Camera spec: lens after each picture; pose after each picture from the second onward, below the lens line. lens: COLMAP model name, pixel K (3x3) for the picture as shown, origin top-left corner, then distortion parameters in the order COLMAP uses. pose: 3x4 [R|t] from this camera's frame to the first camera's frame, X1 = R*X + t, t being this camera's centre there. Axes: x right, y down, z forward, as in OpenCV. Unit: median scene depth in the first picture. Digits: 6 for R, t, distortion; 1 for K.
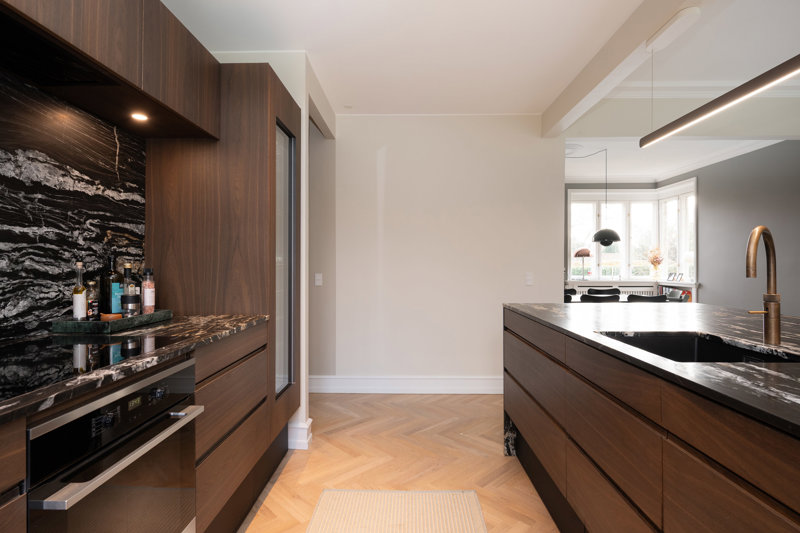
lens RADIAL K [[405.8, 0, 399.9], [0, 405.8, 266.2], [0, 0, 1]] dist [-0.000761, -0.000099]
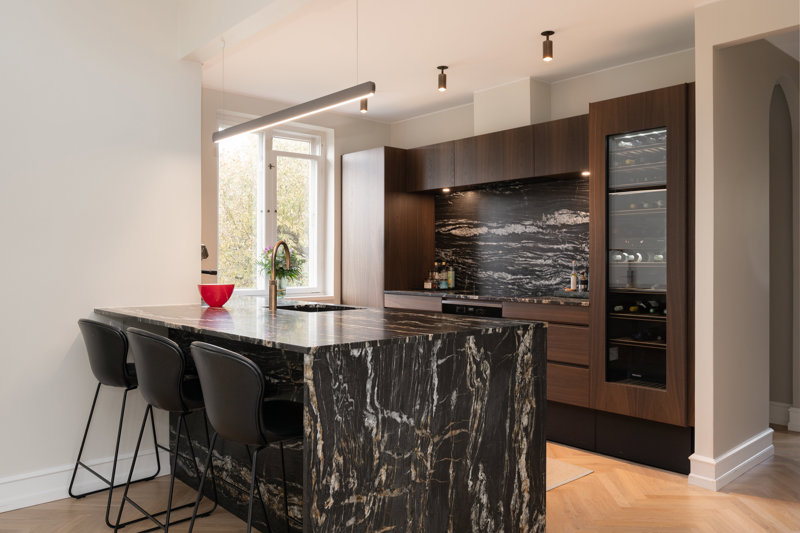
lens RADIAL K [[628.2, 0, 400.2], [0, 628.2, 267.9], [0, 0, 1]] dist [0.006445, -0.001092]
pose [[-0.724303, 0.005131, -0.689462, 1.960581], [-0.008032, 0.999842, 0.015879, -0.018112], [0.689435, 0.017039, -0.724147, 2.716647]]
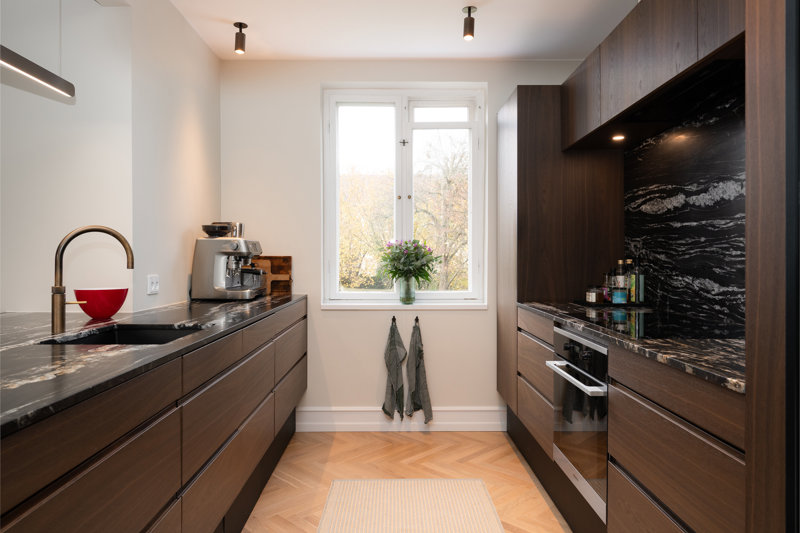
lens RADIAL K [[530.0, 0, 399.3], [0, 530.0, 260.8], [0, 0, 1]] dist [-0.004030, -0.000877]
pose [[-0.999582, -0.000428, -0.028892, 0.078468], [-0.000742, 0.999941, 0.010840, -0.009567], [0.028886, 0.010856, -0.999524, 2.064834]]
